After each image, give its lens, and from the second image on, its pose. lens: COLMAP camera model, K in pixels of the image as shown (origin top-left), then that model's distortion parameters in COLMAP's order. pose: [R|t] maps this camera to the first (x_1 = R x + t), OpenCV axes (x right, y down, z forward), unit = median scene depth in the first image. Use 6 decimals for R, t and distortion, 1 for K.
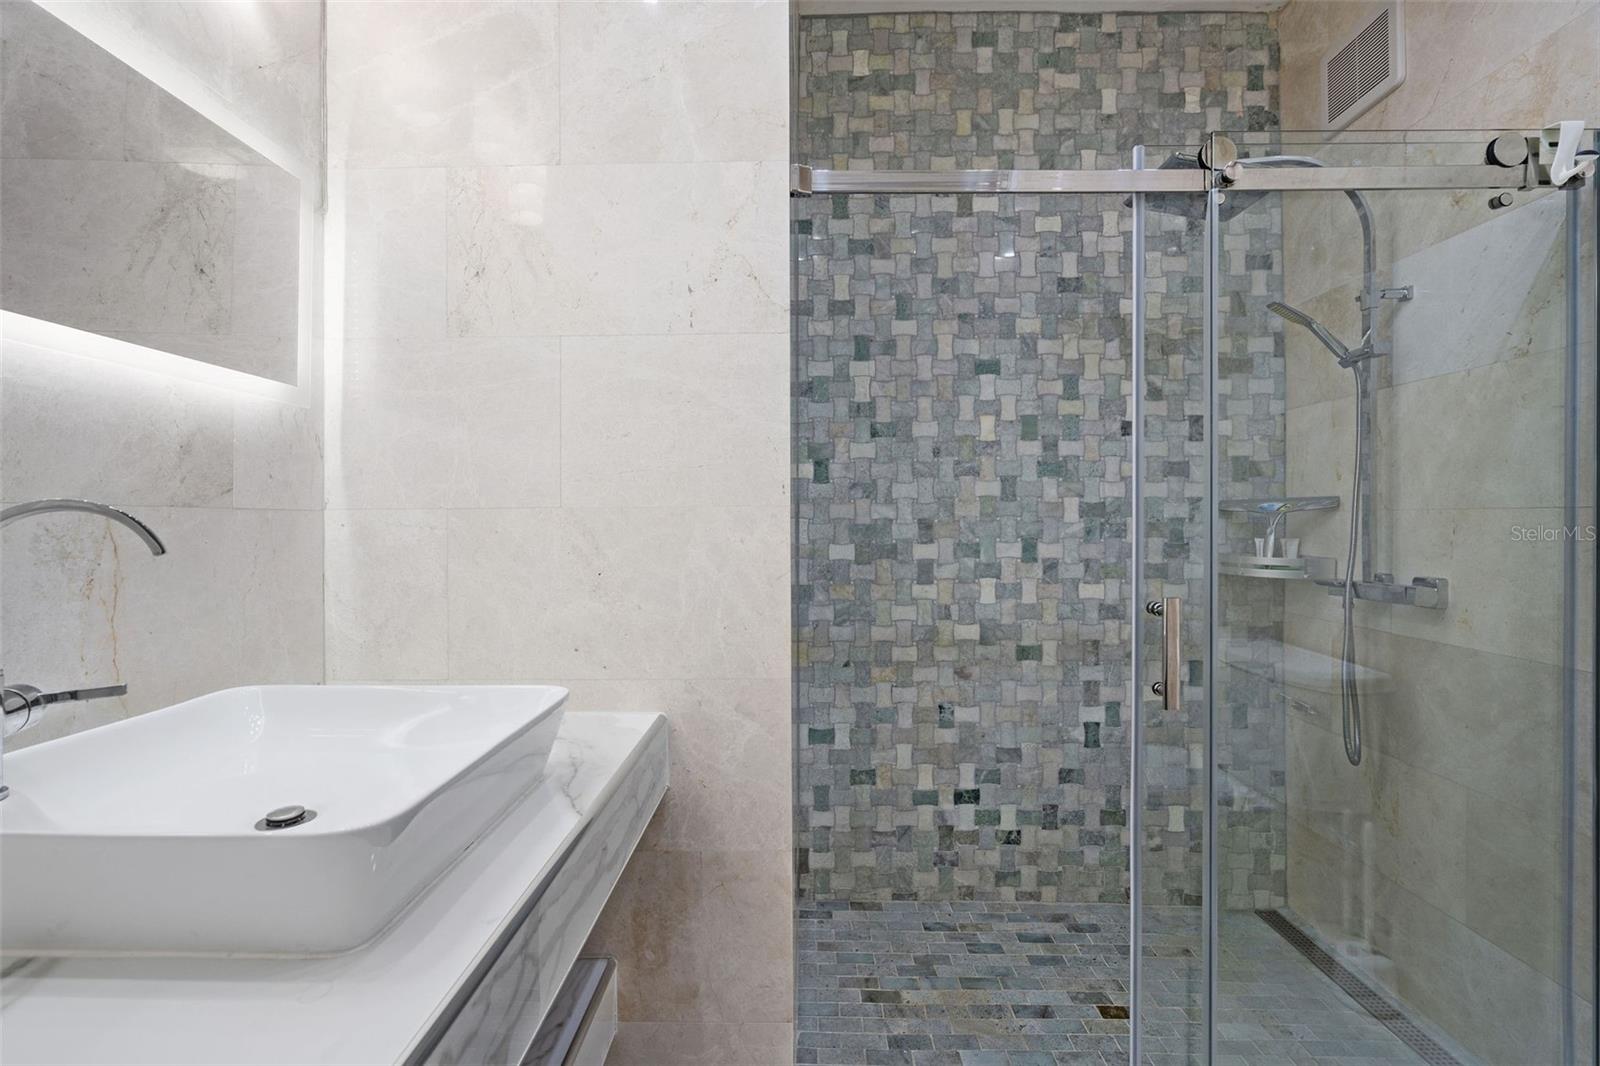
lens RADIAL K [[714.0, 0, 786.5], [0, 714.0, 519.4], [0, 0, 1]] dist [-0.001698, 0.000804]
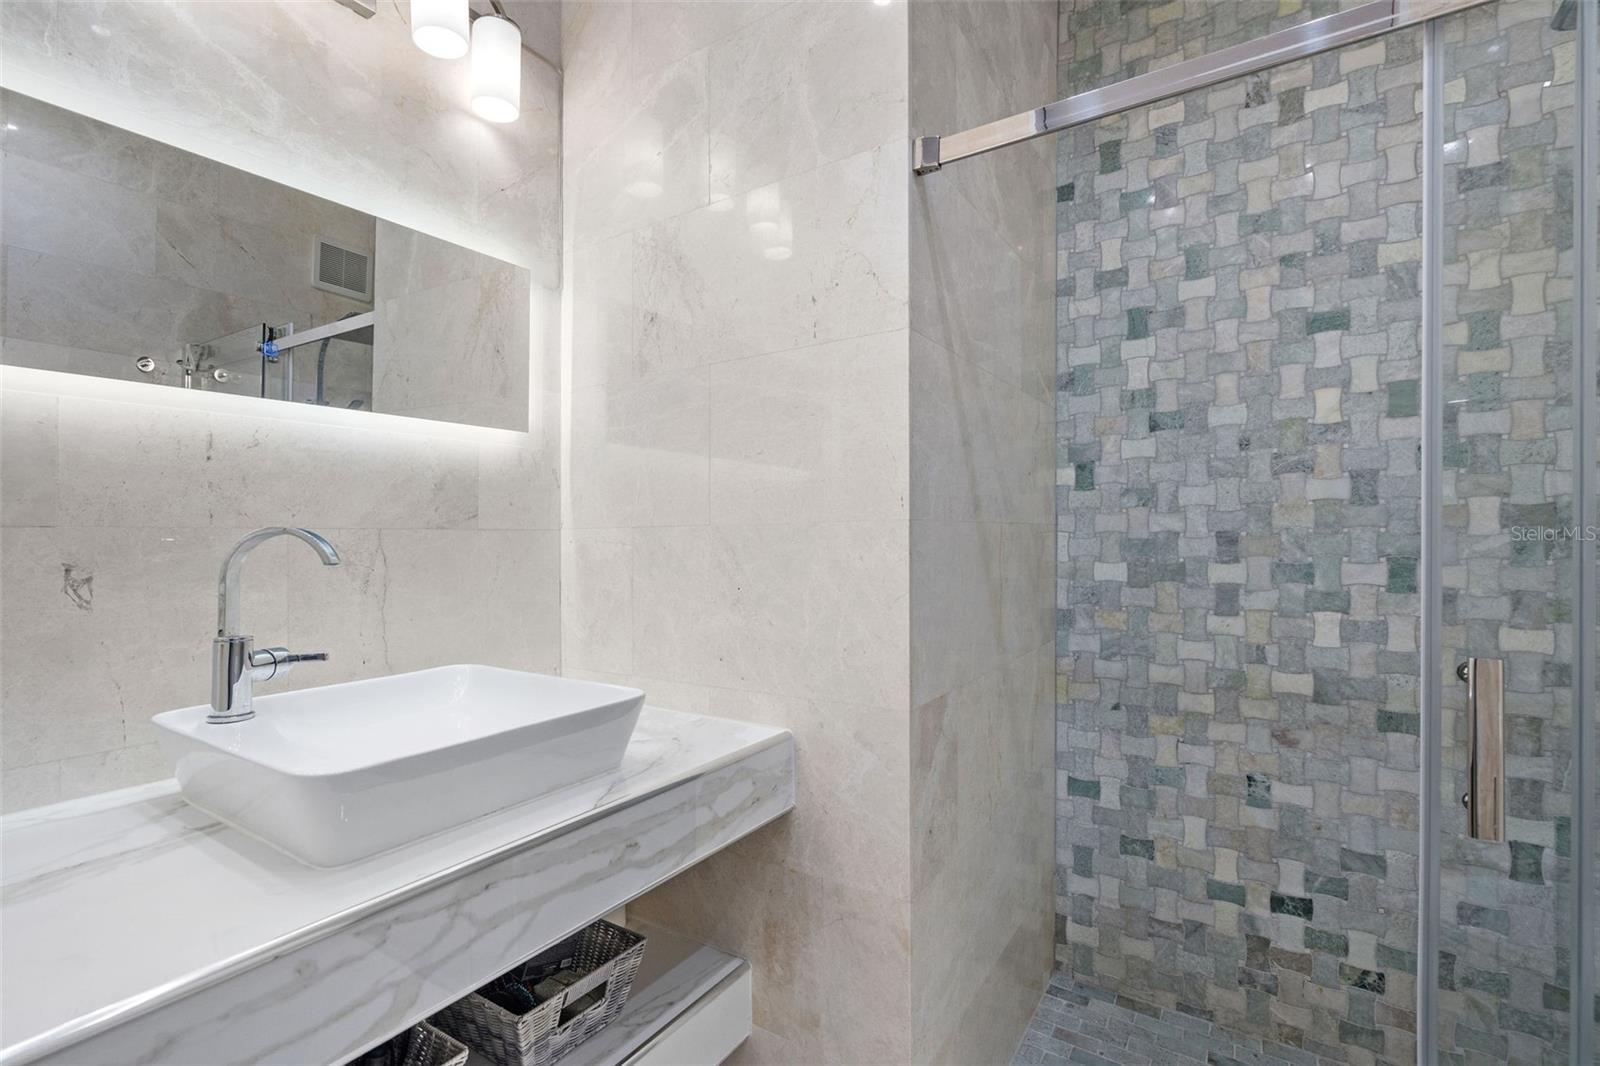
lens RADIAL K [[725.2, 0, 806.0], [0, 725.2, 533.6], [0, 0, 1]] dist [0.001818, 0.001128]
pose [[0.845367, -0.006590, -0.534146, 0.230388], [0.007565, 0.999971, -0.000364, -0.001352], [0.534133, -0.003733, 0.845392, 0.093271]]
